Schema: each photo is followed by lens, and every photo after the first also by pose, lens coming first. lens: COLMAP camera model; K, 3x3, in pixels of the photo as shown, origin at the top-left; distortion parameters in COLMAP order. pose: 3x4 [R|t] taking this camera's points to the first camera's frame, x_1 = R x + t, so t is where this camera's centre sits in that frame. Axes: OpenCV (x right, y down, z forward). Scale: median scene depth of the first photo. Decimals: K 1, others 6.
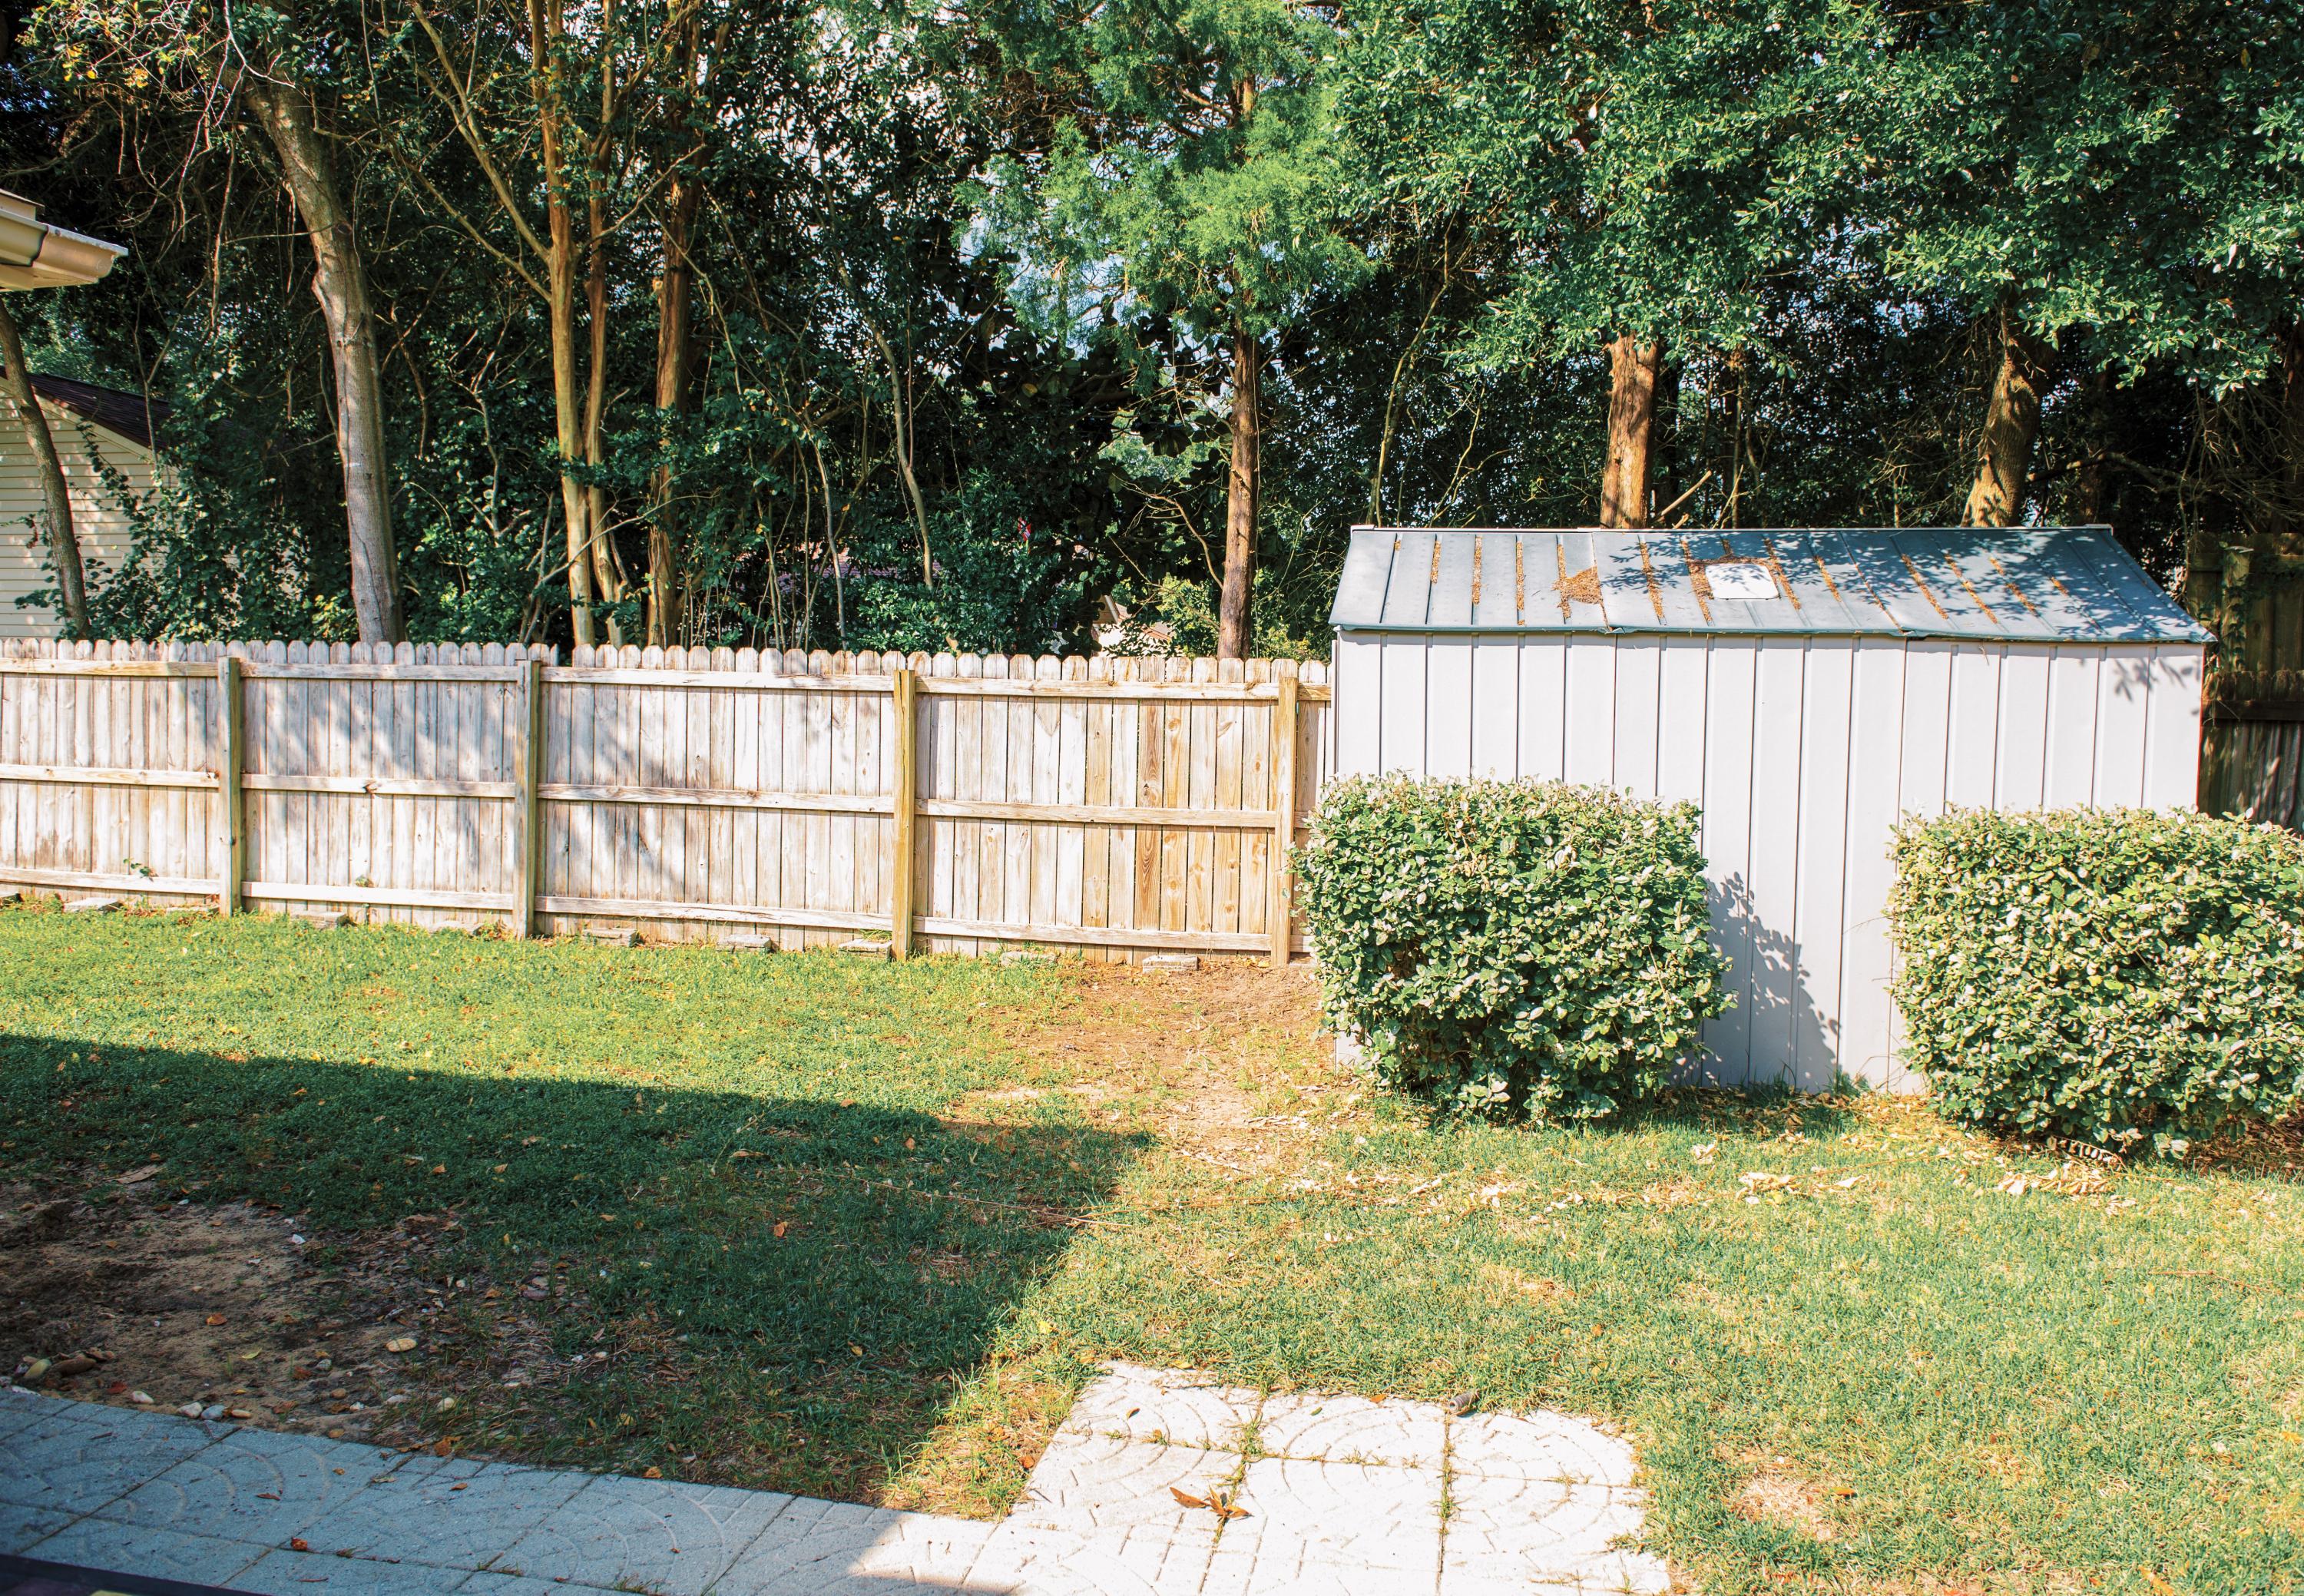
lens RADIAL K [[1647.8, 0, 1152.0], [0, 1647.8, 798.0], [0, 0, 1]] dist [-0.050740, -0.003609]
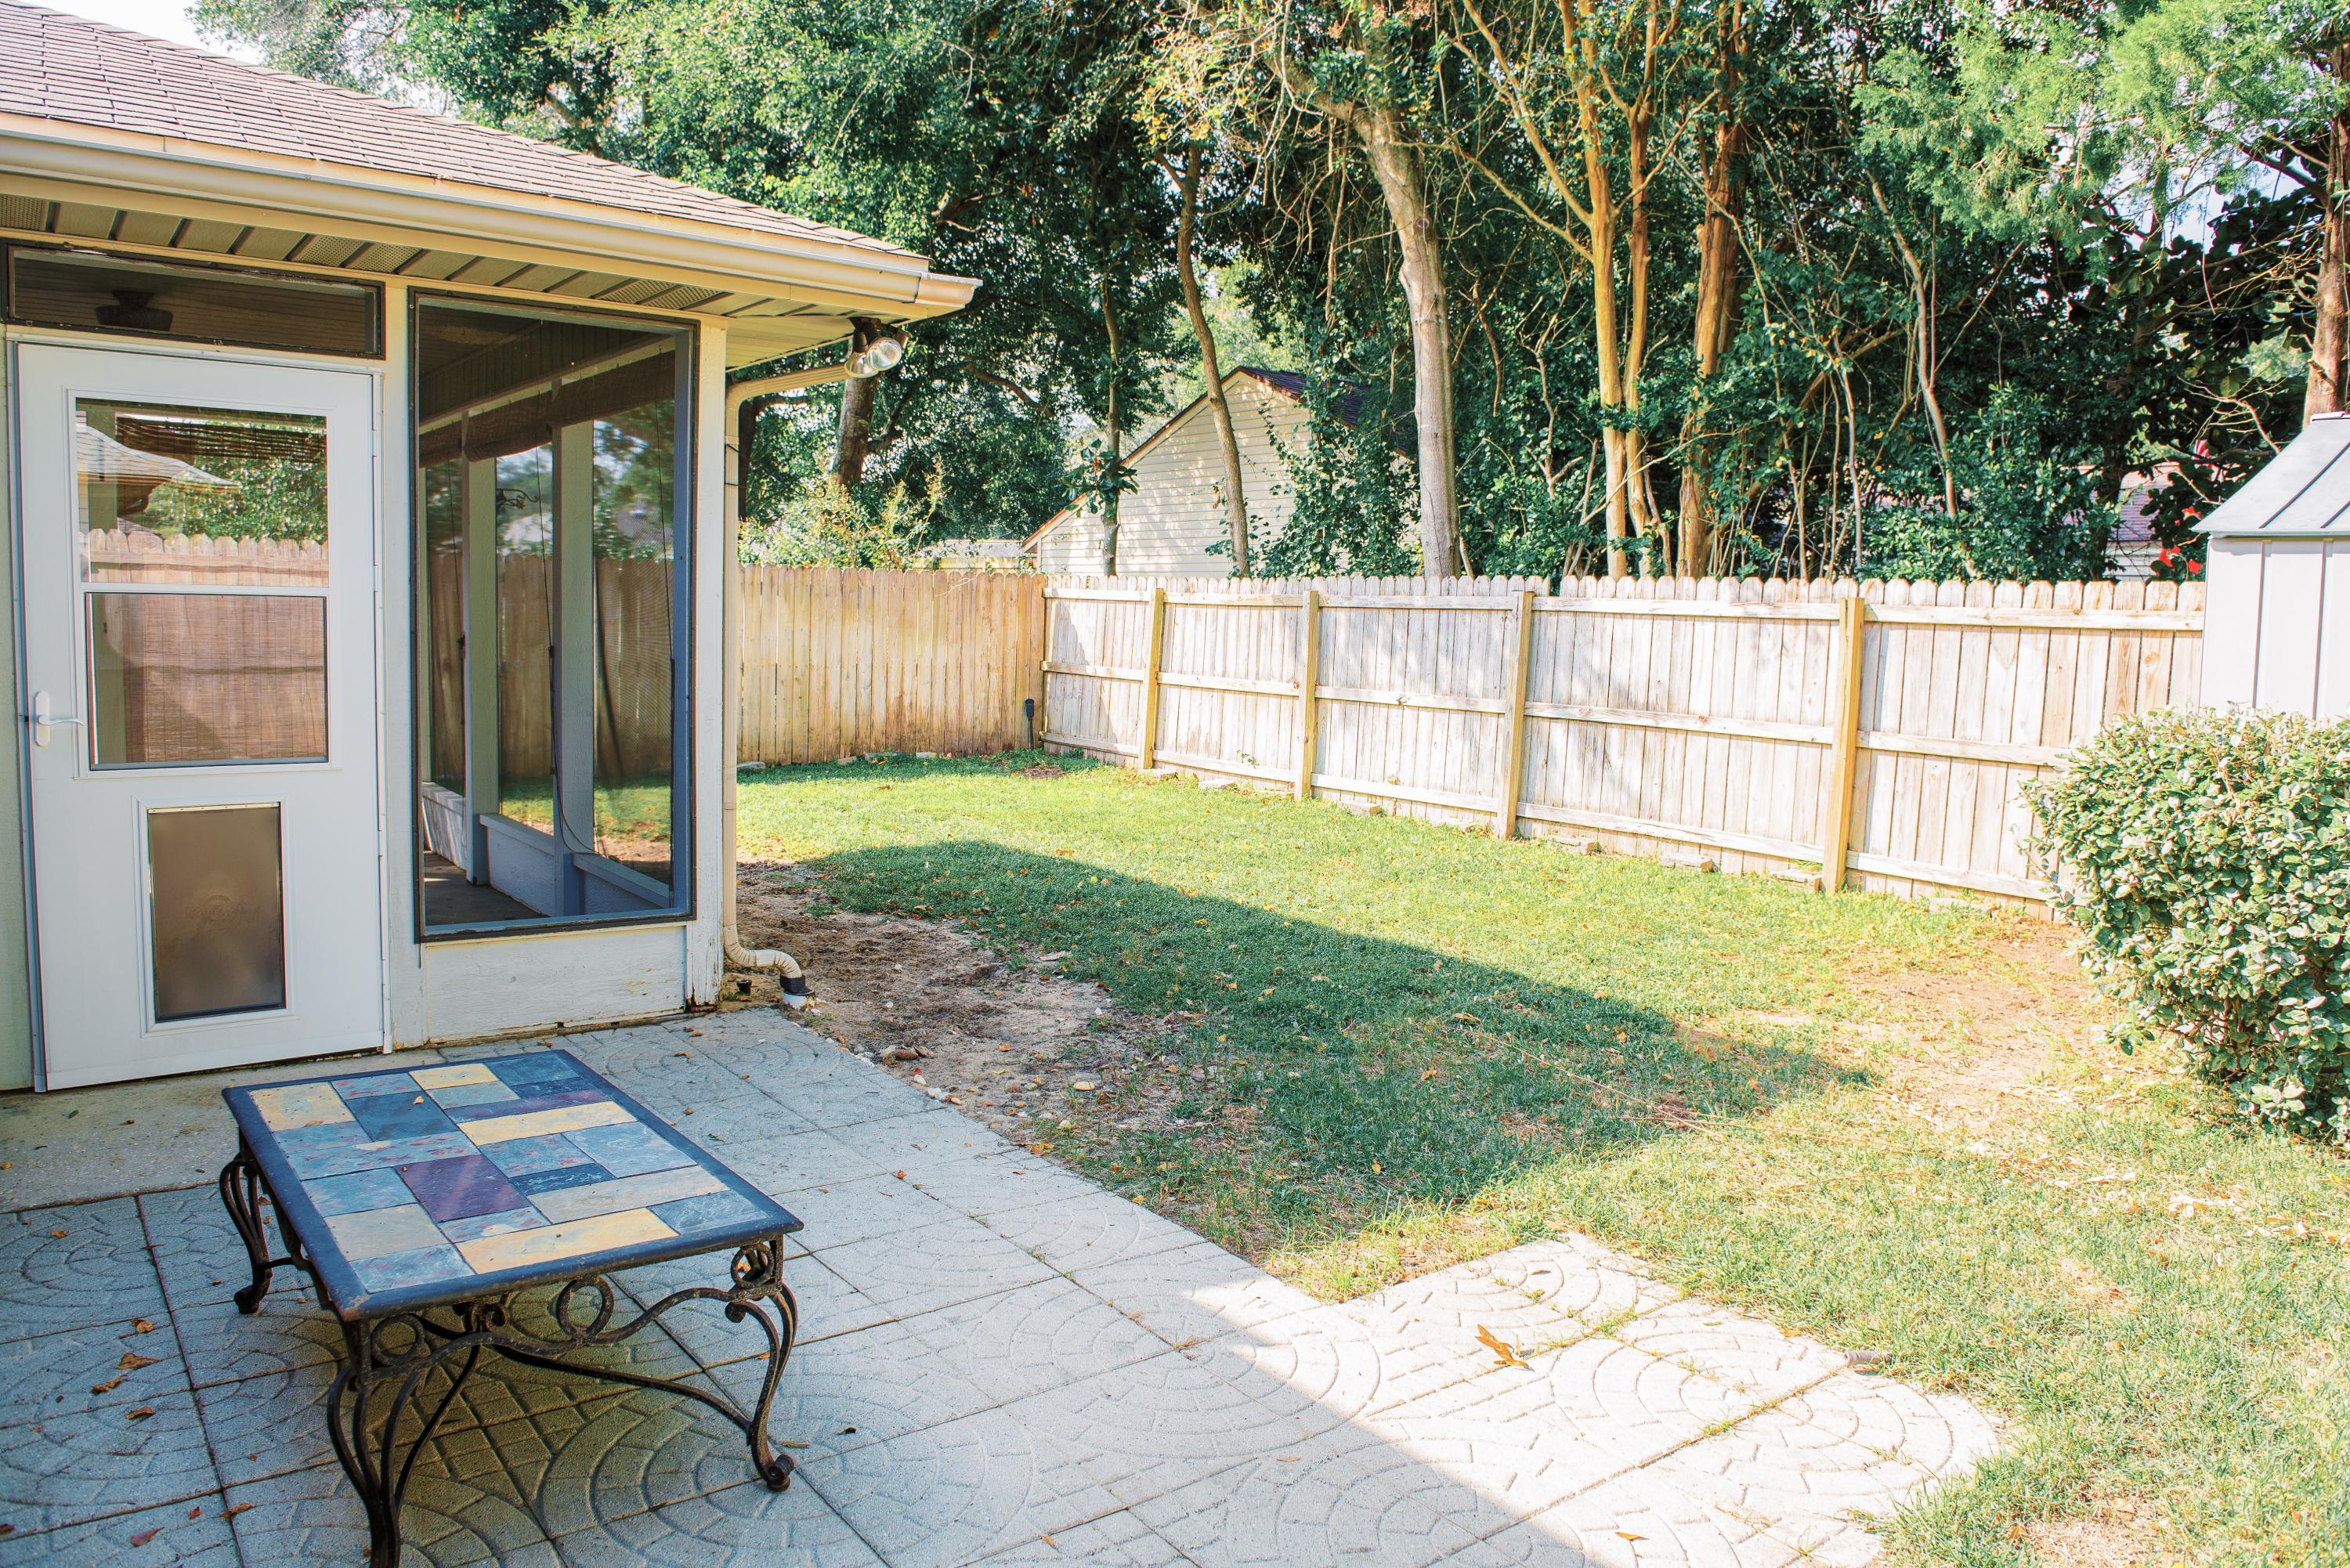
lens RADIAL K [[1611.0, 0, 1175.0], [0, 1611.0, 784.0], [0, 0, 1]] dist [-0.049679, -0.002881]
pose [[0.734576, 0.069606, -0.674947, 0.198916], [-0.053715, 0.997568, 0.044416, 0.011834], [0.676397, 0.003628, 0.736528, 0.032919]]
